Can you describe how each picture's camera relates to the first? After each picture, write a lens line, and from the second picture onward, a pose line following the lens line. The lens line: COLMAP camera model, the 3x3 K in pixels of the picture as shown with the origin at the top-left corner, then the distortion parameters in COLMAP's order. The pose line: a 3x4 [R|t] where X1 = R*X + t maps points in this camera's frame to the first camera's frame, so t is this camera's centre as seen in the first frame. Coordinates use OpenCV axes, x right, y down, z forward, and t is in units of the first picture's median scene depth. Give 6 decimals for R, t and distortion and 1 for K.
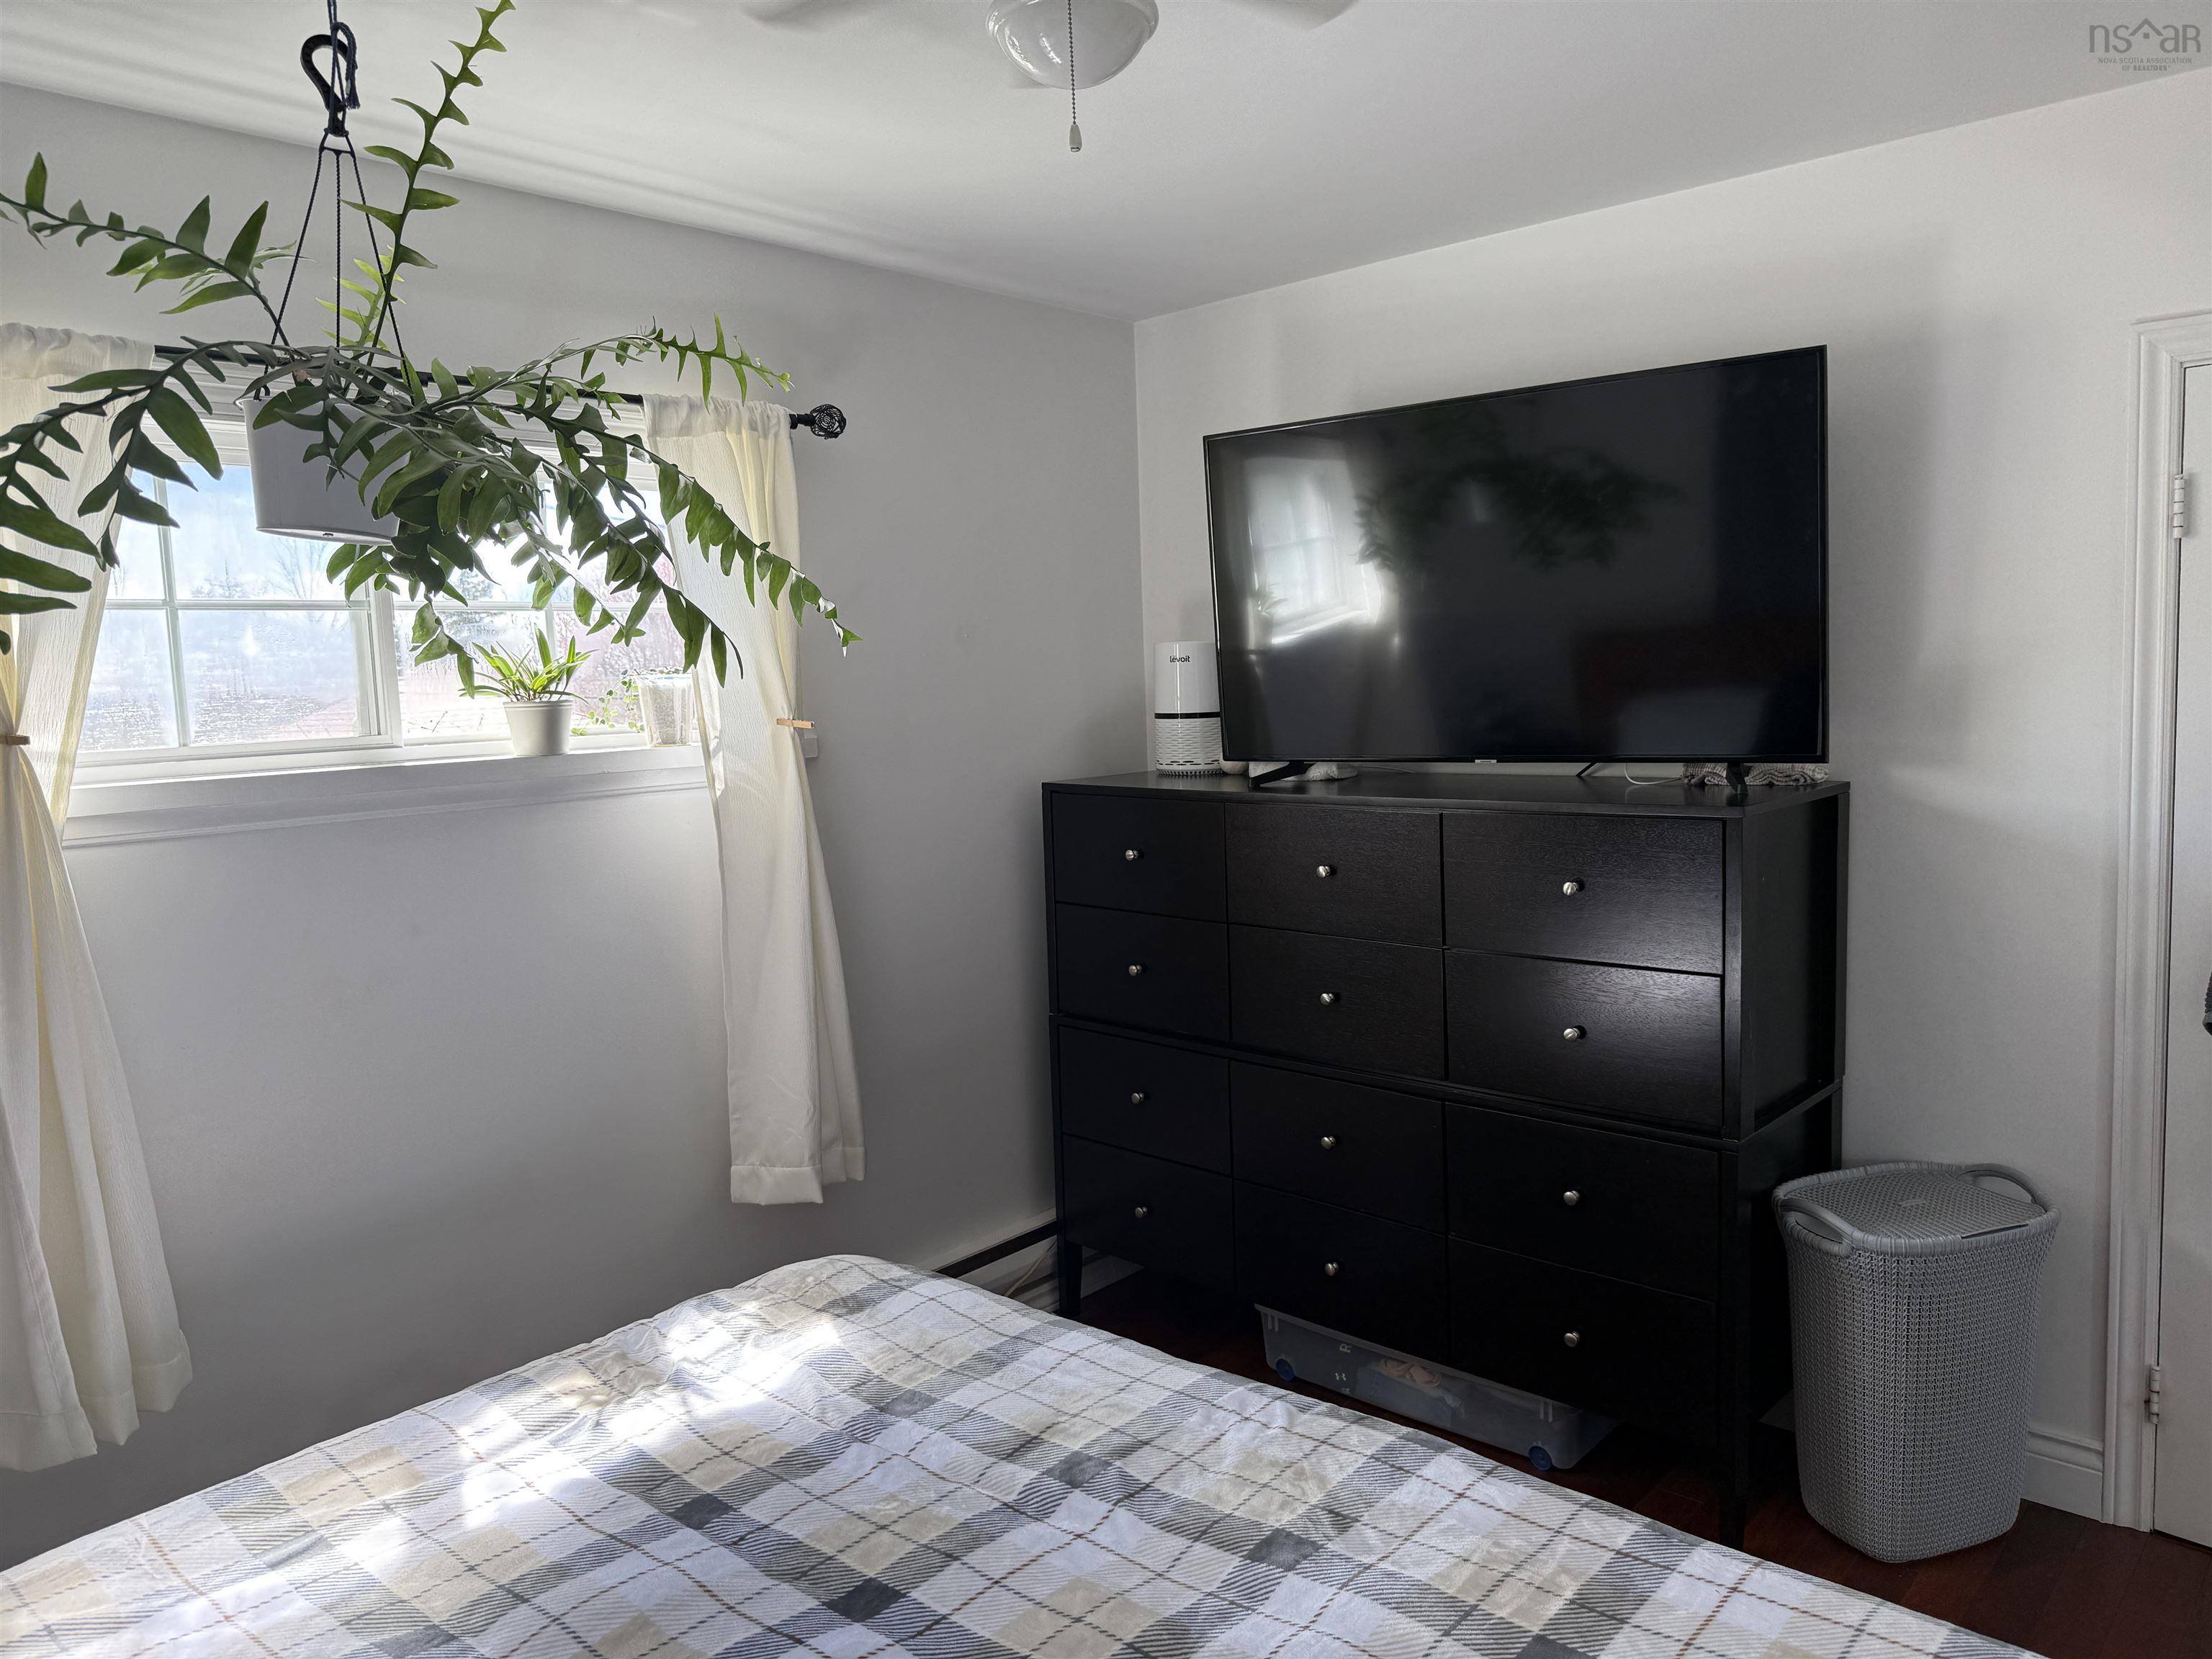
lens RADIAL K [[1556.1, 0, 1101.3], [0, 1556.1, 837.3], [0, 0, 1]] dist [0.006459, -0.043011]
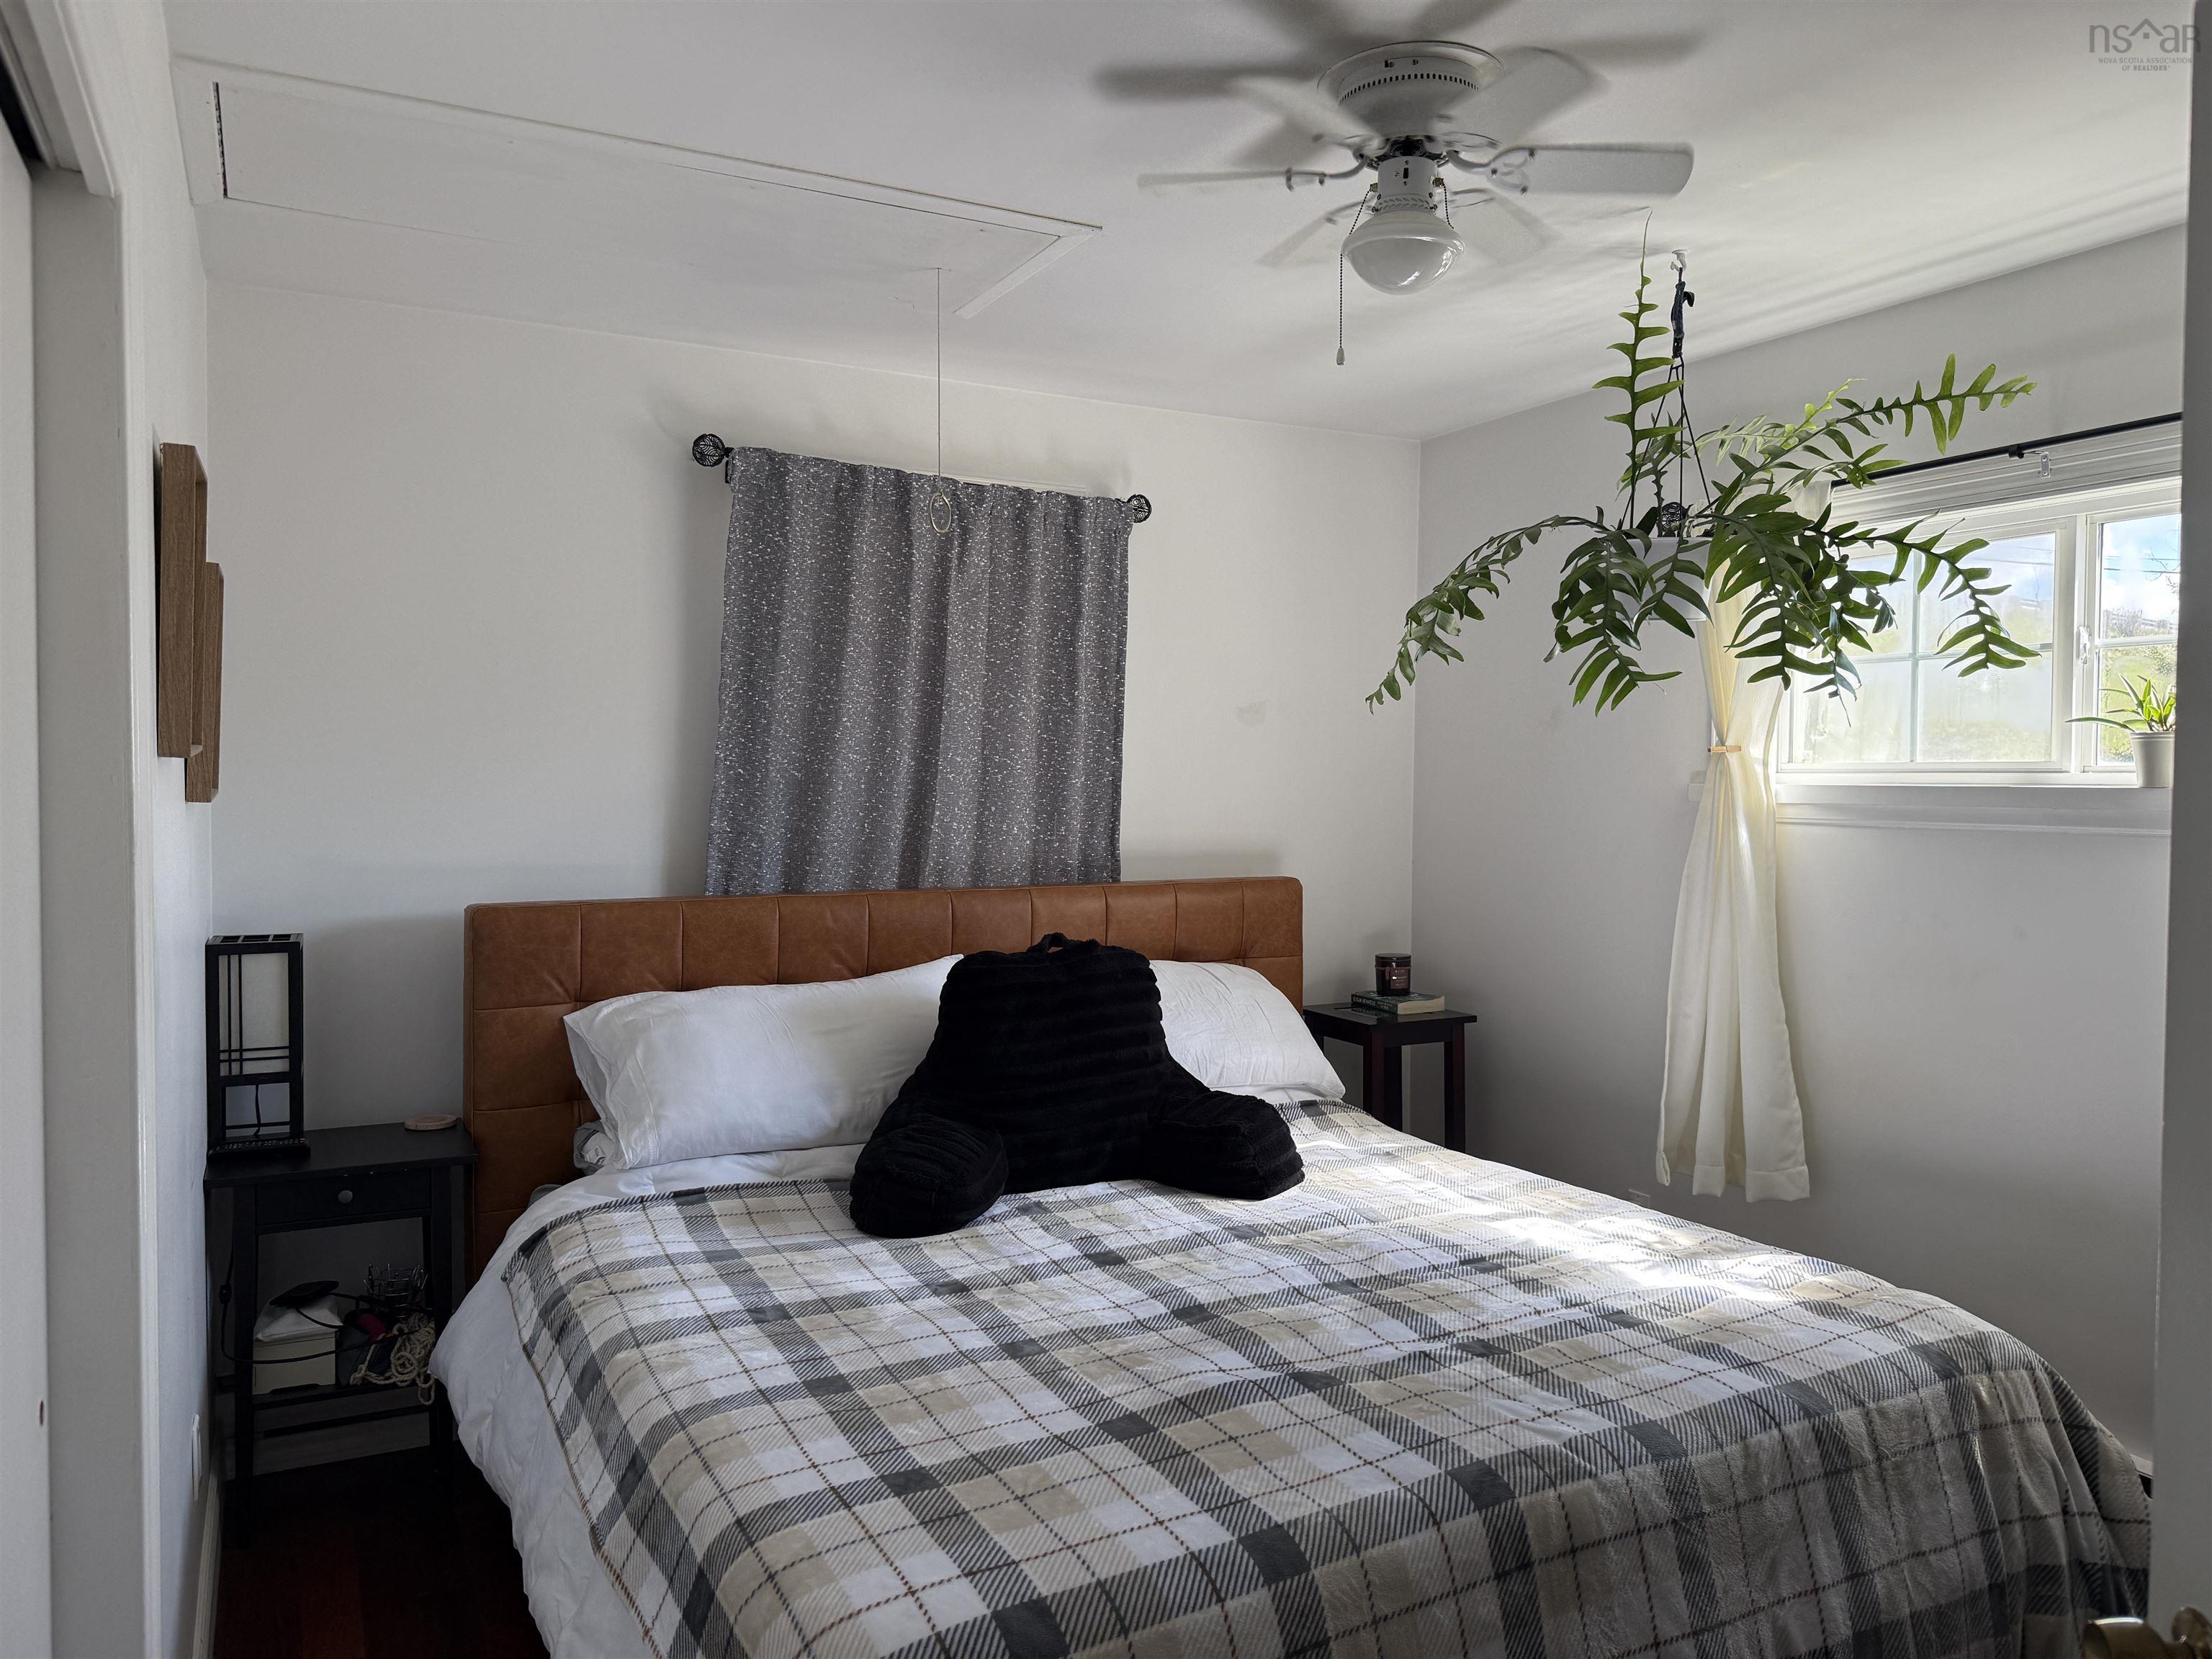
lens RADIAL K [[1556.1, 0, 1103.6], [0, 1556.1, 822.8], [0, 0, 1]] dist [0.006459, -0.043011]
pose [[-0.376285, 0.051584, -0.925067, 1.050822], [-0.089526, 0.991752, 0.091718, -0.077626], [0.922169, 0.117330, -0.368563, 0.989573]]
